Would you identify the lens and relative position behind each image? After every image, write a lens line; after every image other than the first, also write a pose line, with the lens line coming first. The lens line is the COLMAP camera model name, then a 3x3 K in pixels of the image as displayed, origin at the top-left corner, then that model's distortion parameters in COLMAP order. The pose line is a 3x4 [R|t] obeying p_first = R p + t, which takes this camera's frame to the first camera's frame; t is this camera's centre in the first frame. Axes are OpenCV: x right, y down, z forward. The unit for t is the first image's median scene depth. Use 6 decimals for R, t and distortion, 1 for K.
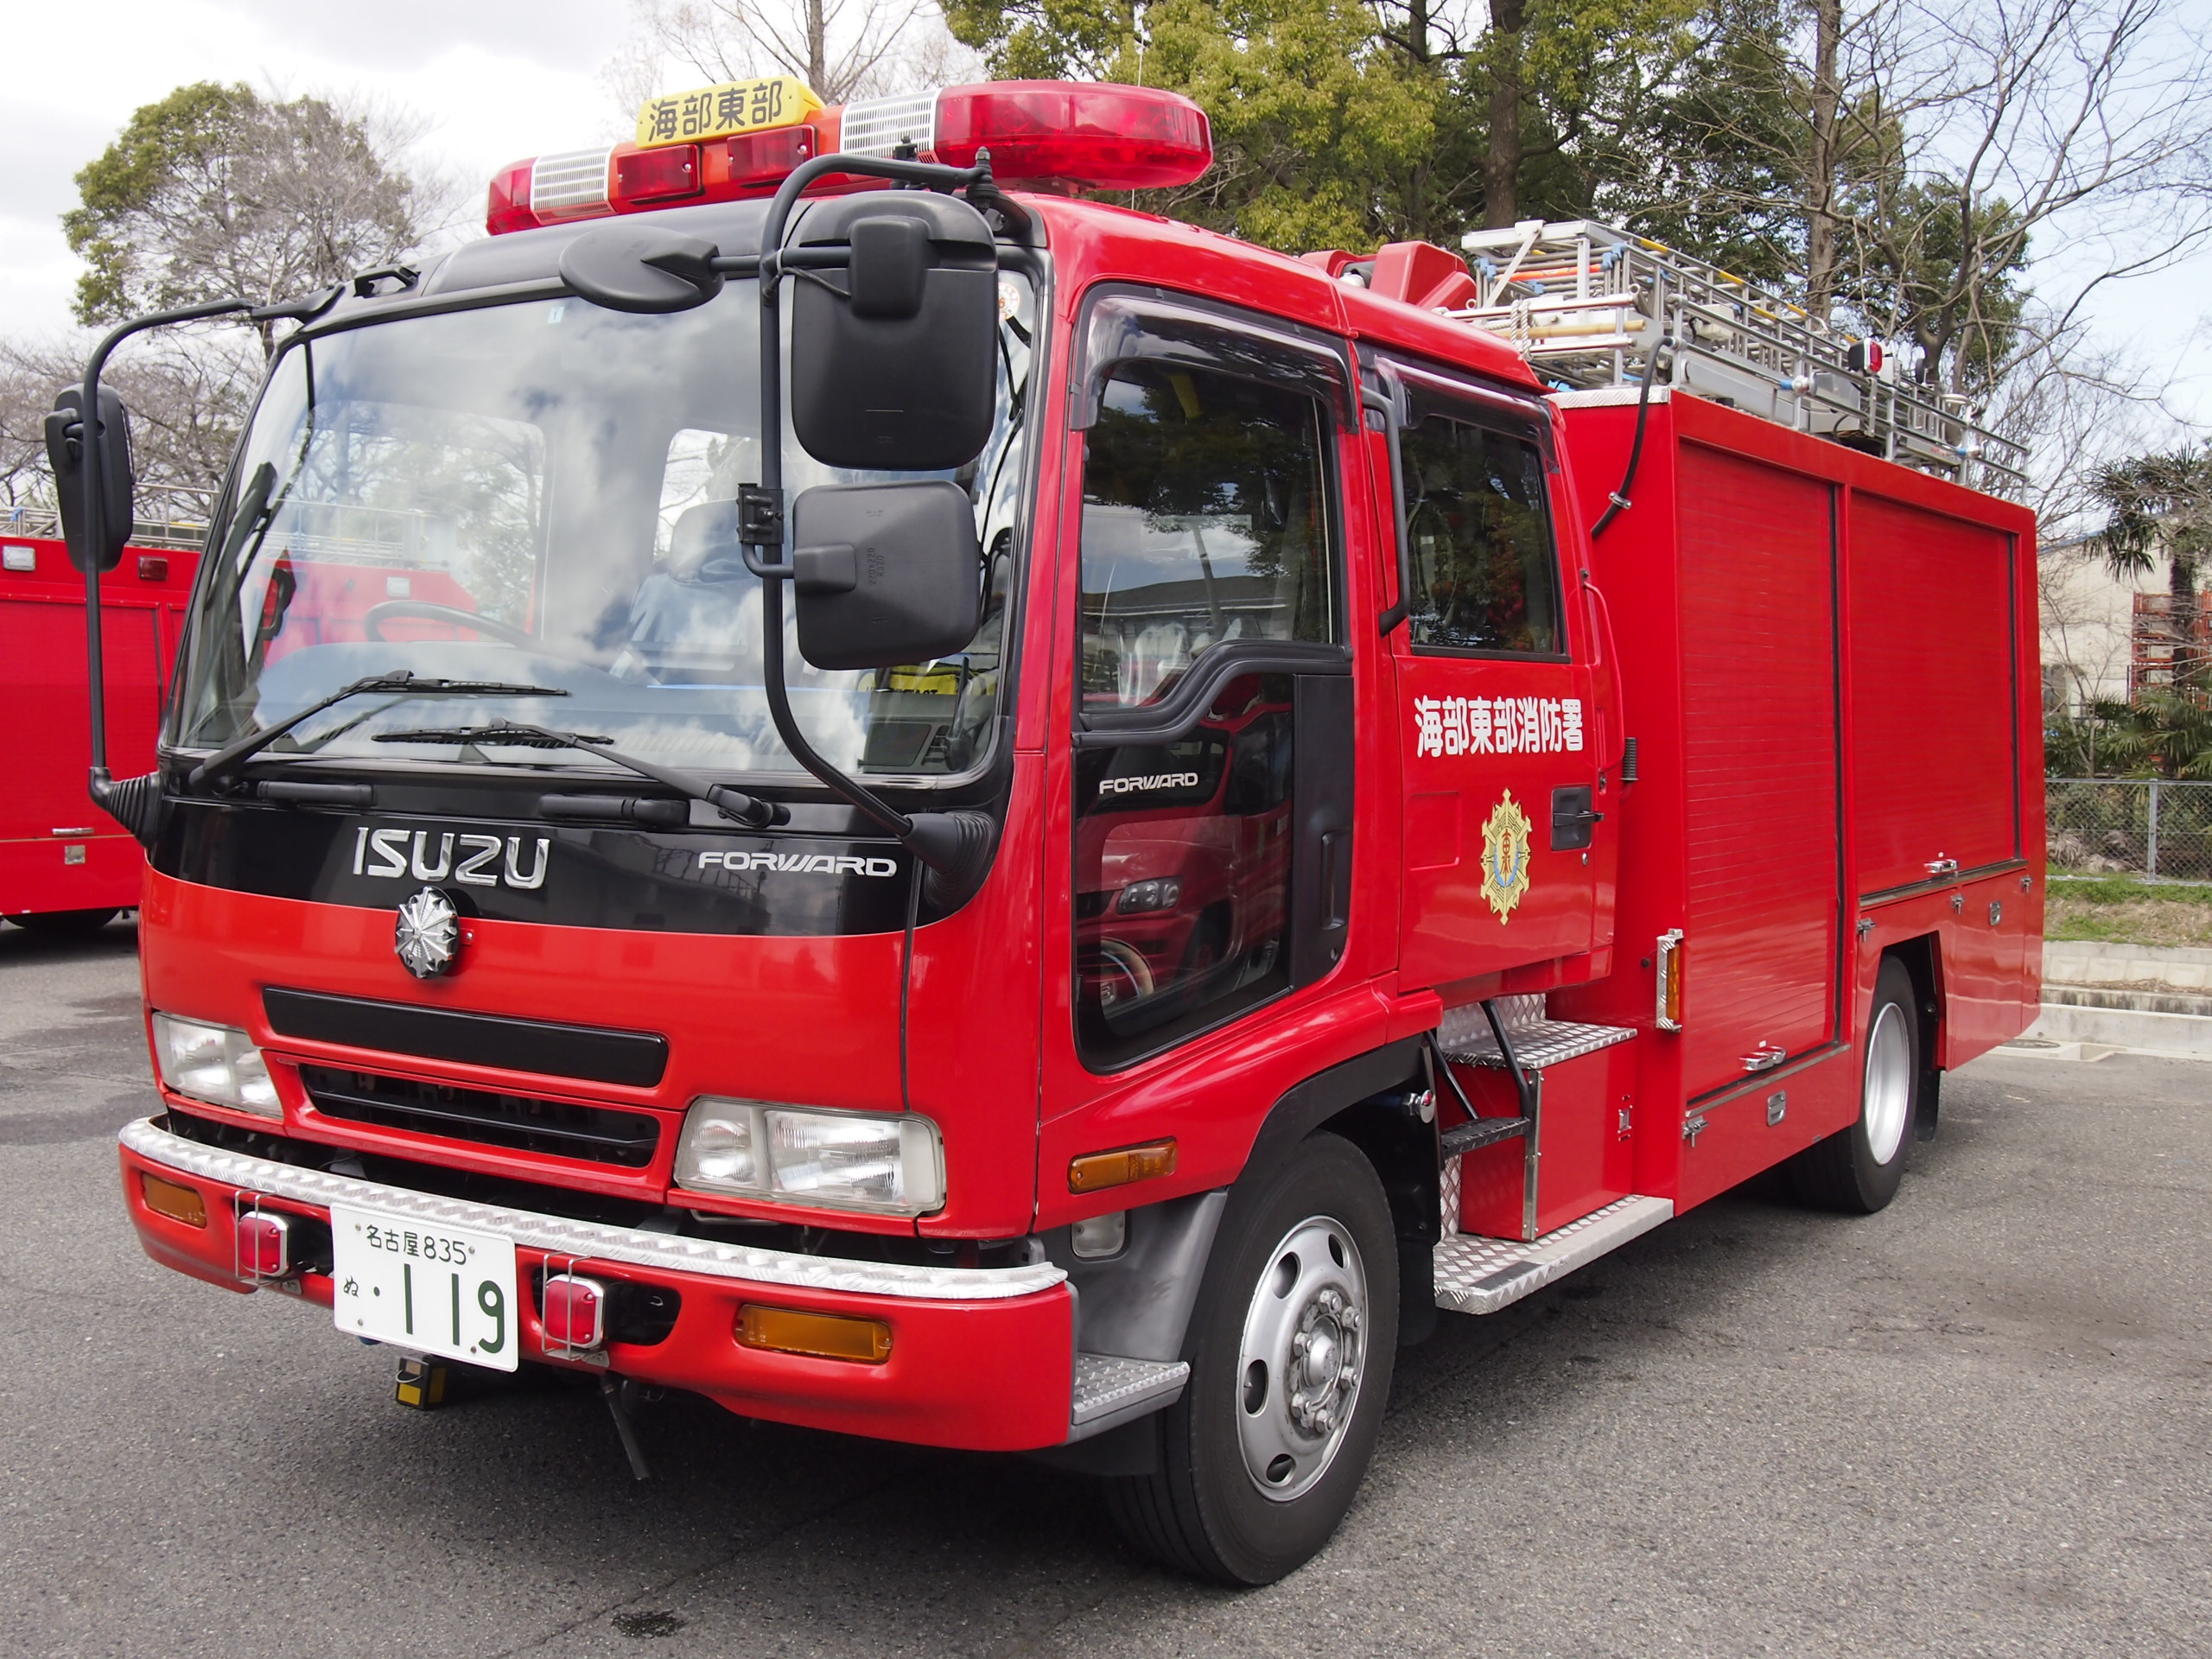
lens RADIAL K [[2315.1, 0, 1106.0], [0, 2315.1, 829.5], [0, 0, 1]] dist [0.003539, 0.003346]
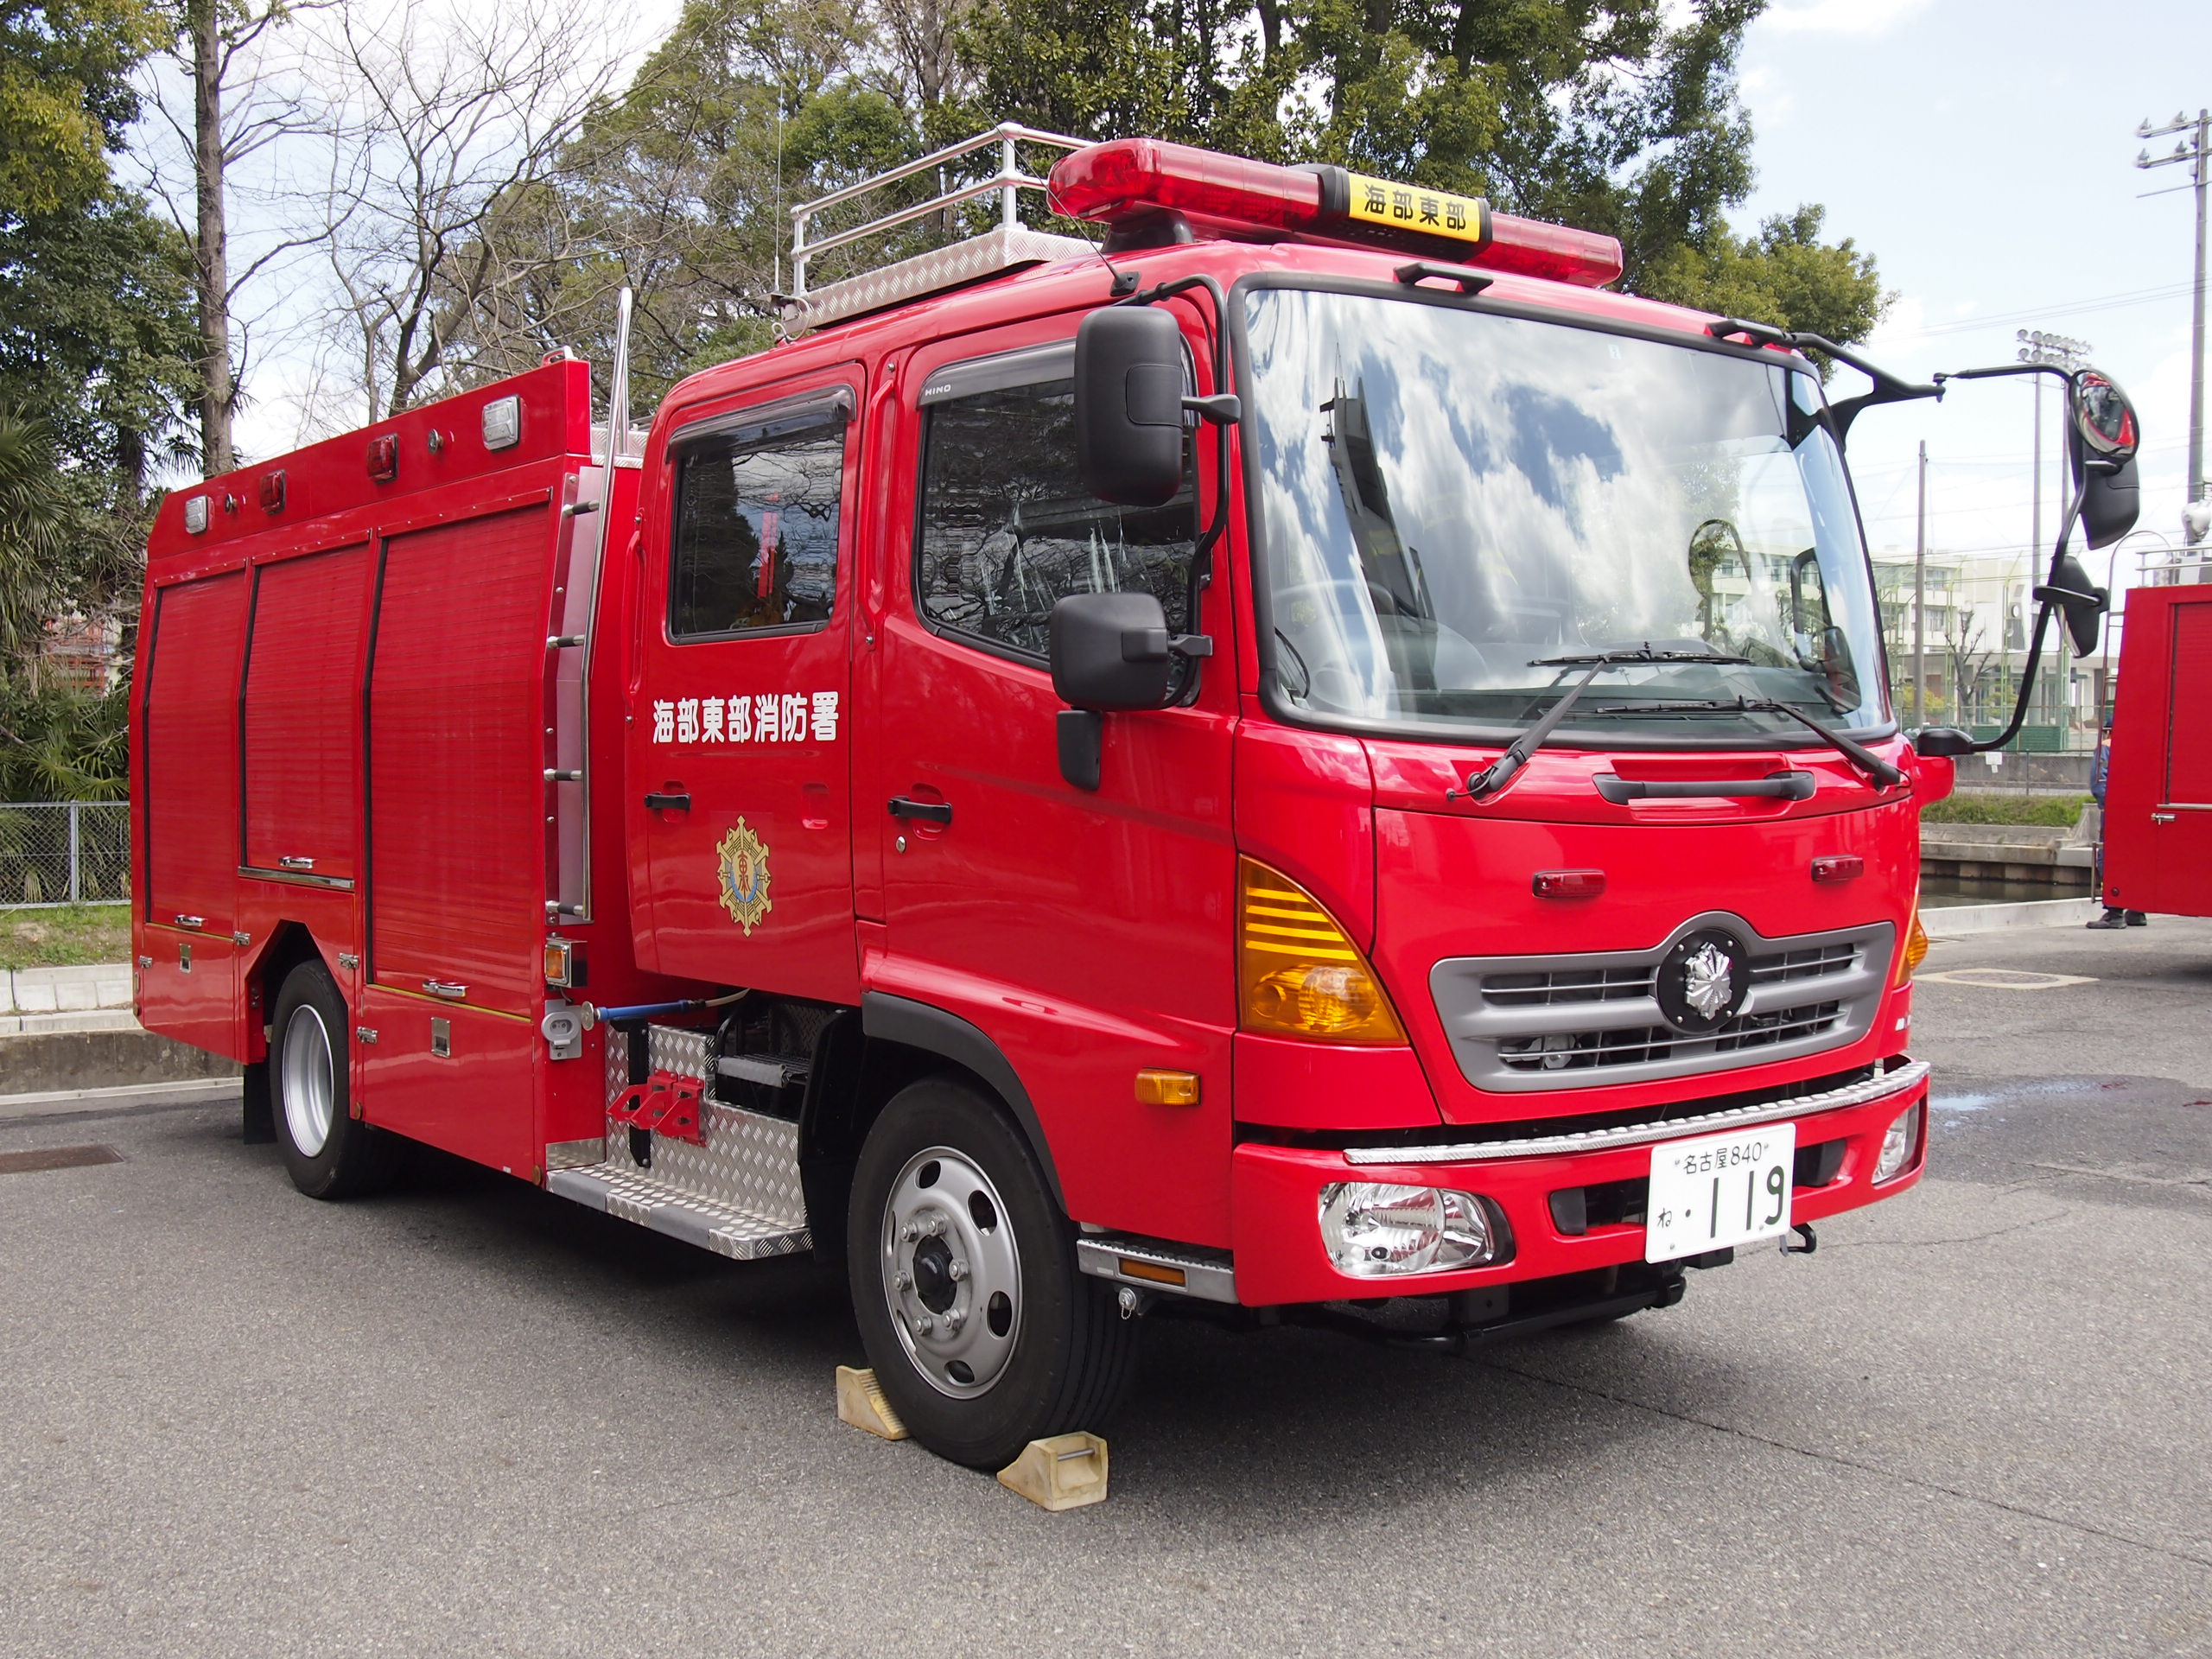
lens RADIAL K [[2239.6, 0, 1106.0], [0, 2239.6, 829.5], [0, 0, 1]] dist [-0.001823, -0.001049]
pose [[0.330889, -0.051434, 0.942267, -0.801613], [0.049989, 0.998067, 0.036926, -0.023537], [-0.942345, 0.034884, 0.332820, 0.503630]]
